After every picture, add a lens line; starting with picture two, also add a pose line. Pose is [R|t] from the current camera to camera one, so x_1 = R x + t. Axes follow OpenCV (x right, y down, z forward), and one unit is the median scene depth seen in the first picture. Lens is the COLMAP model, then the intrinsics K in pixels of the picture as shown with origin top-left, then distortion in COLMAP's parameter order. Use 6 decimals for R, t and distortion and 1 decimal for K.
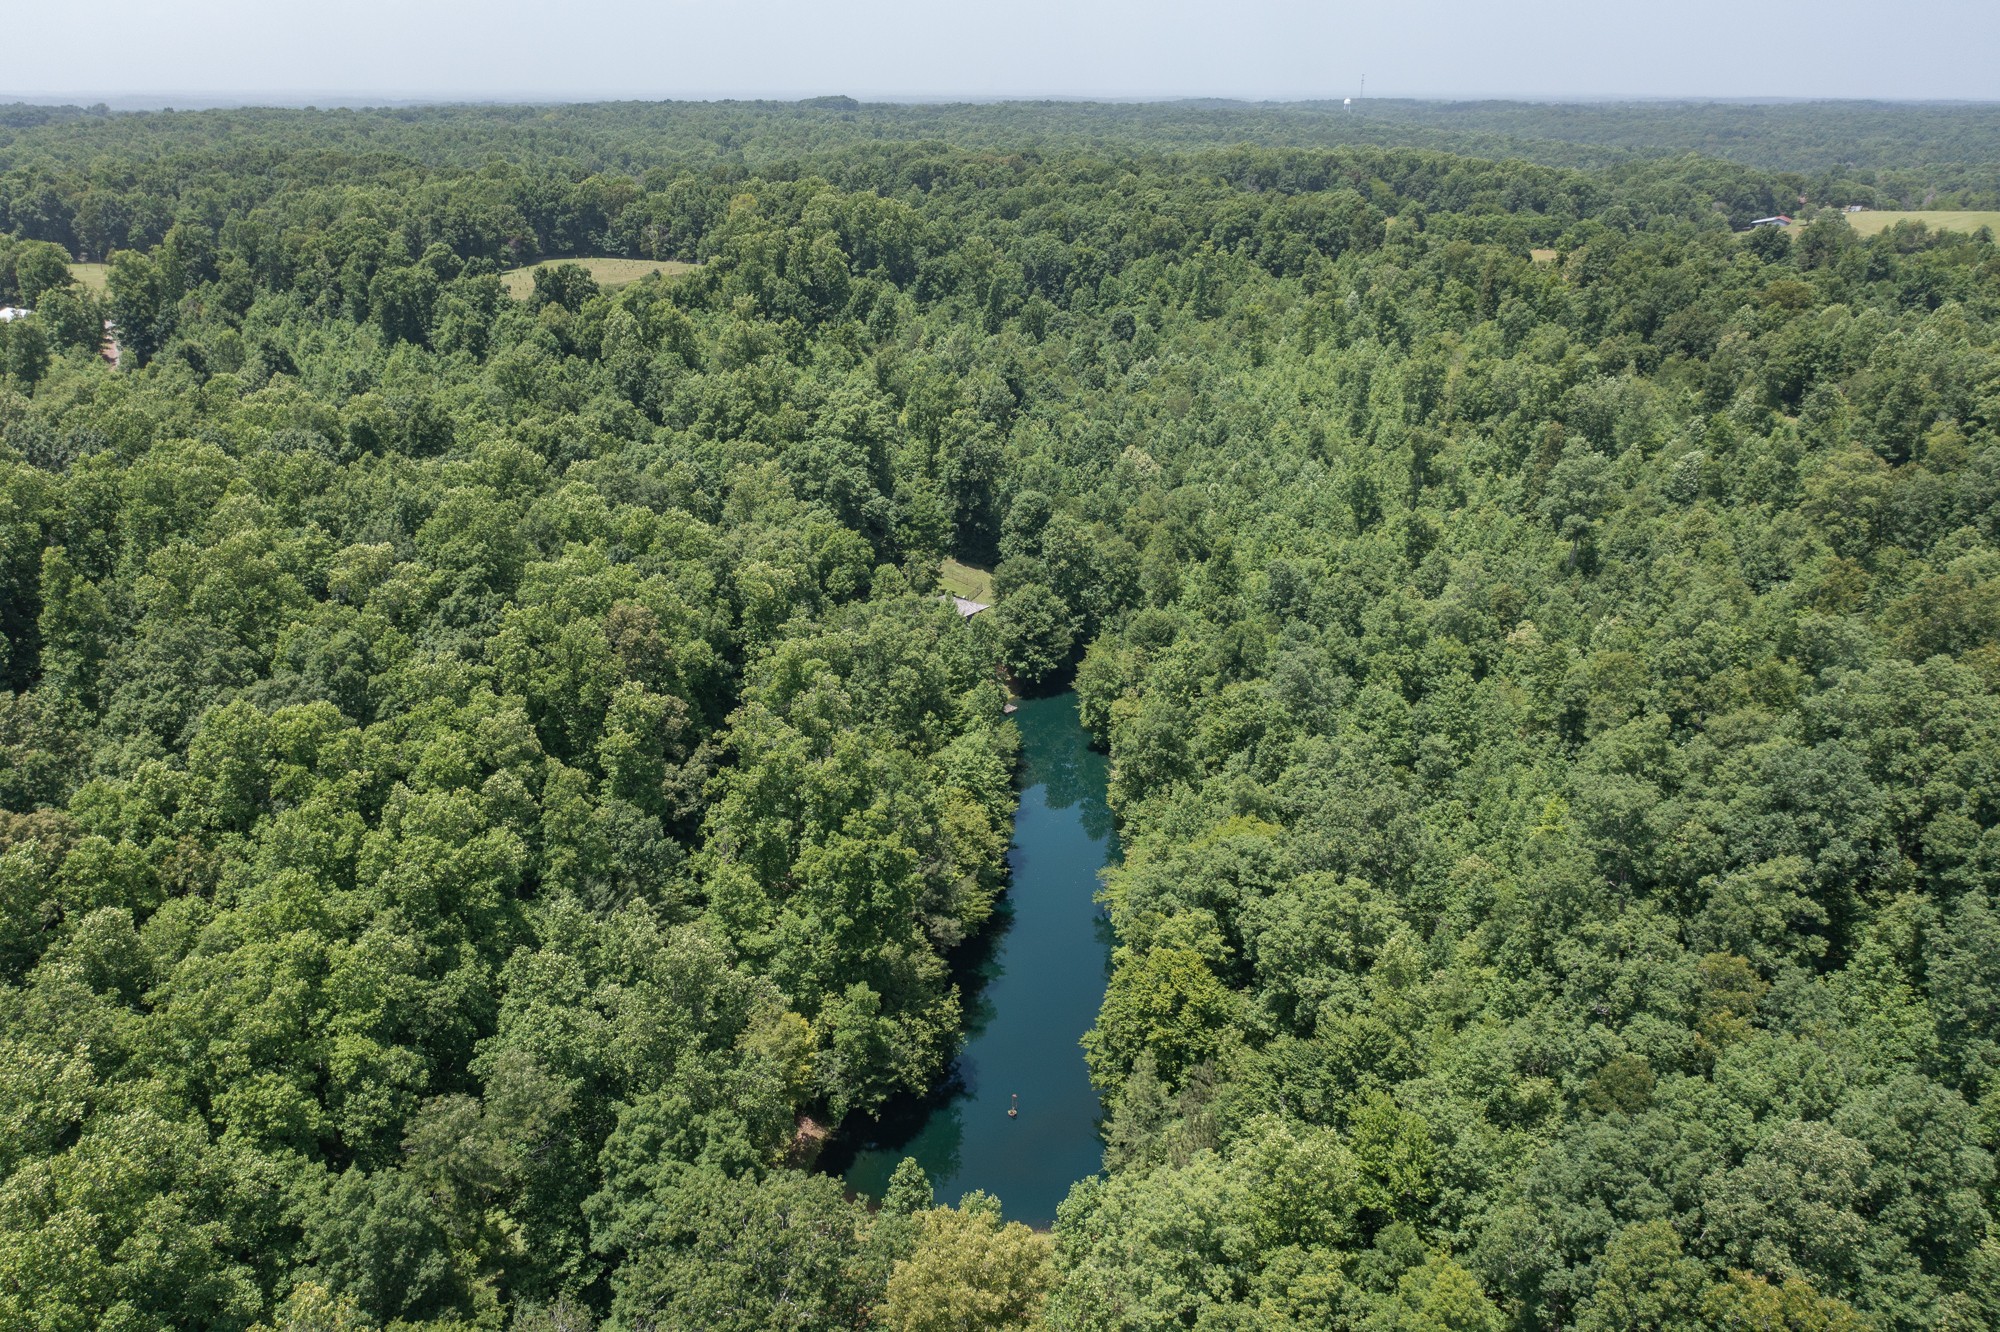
lens RADIAL K [[1533.8, 0, 1000.0], [0, 1533.8, 666.0], [0, 0, 1]] dist [-0.027687, 0.002380]
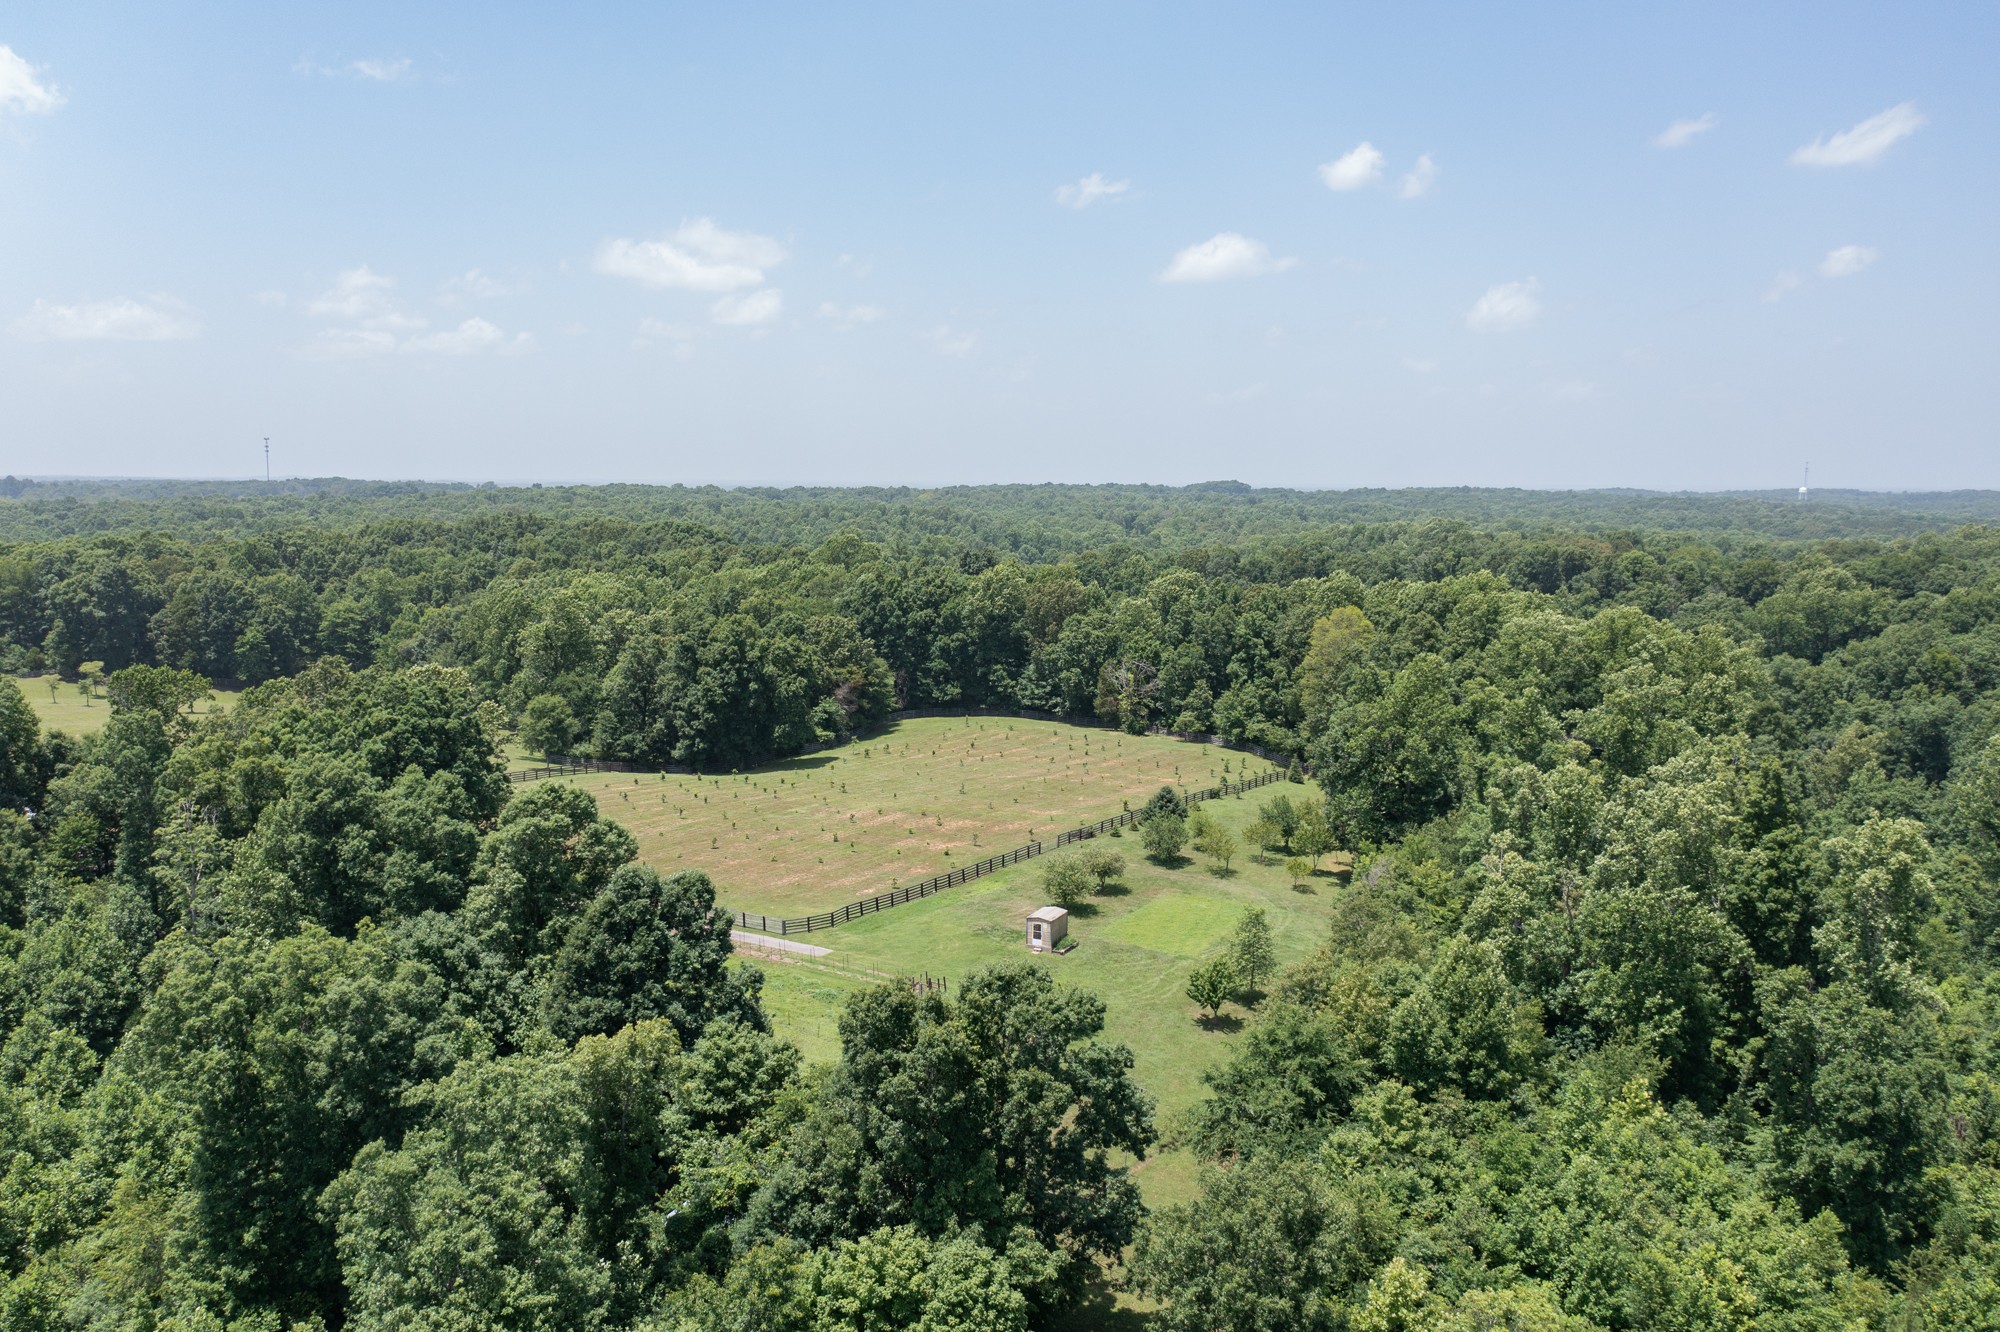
lens RADIAL K [[1533.8, 0, 1000.0], [0, 1533.8, 666.0], [0, 0, 1]] dist [-0.027687, 0.002380]
pose [[0.975786, 0.027070, -0.217046, -0.154556], [-0.078523, 0.969518, -0.232098, -0.164786], [0.204147, 0.243521, 0.948167, 0.510649]]
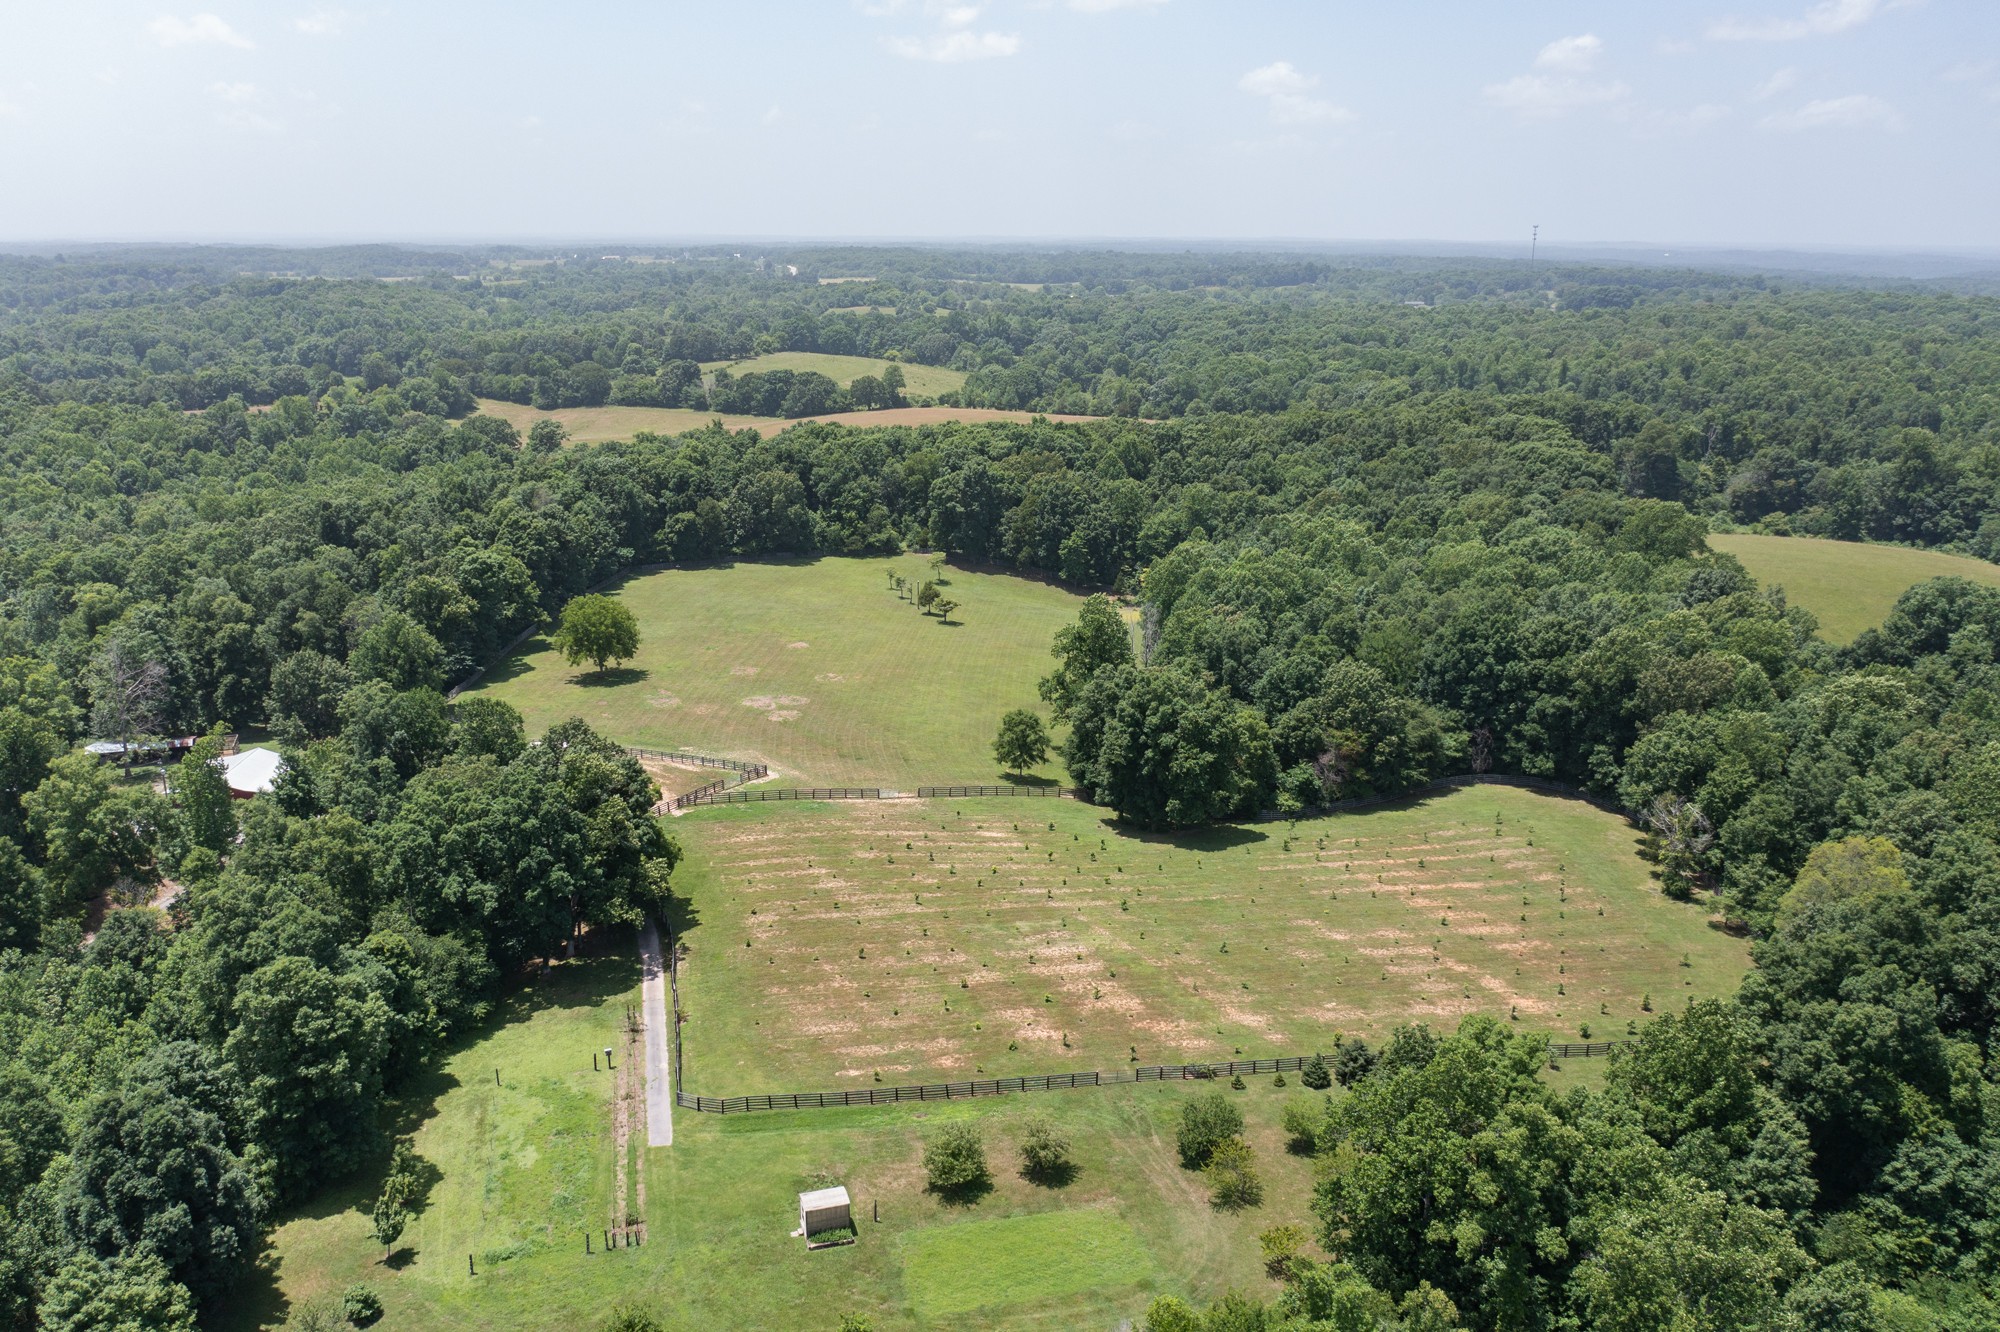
lens RADIAL K [[1533.8, 0, 1000.0], [0, 1533.8, 666.0], [0, 0, 1]] dist [-0.027687, 0.002380]
pose [[0.517442, 0.229287, -0.824428, -0.017556], [-0.308765, 0.948558, 0.070017, -0.283397], [0.798072, 0.218325, 0.561619, 0.633577]]
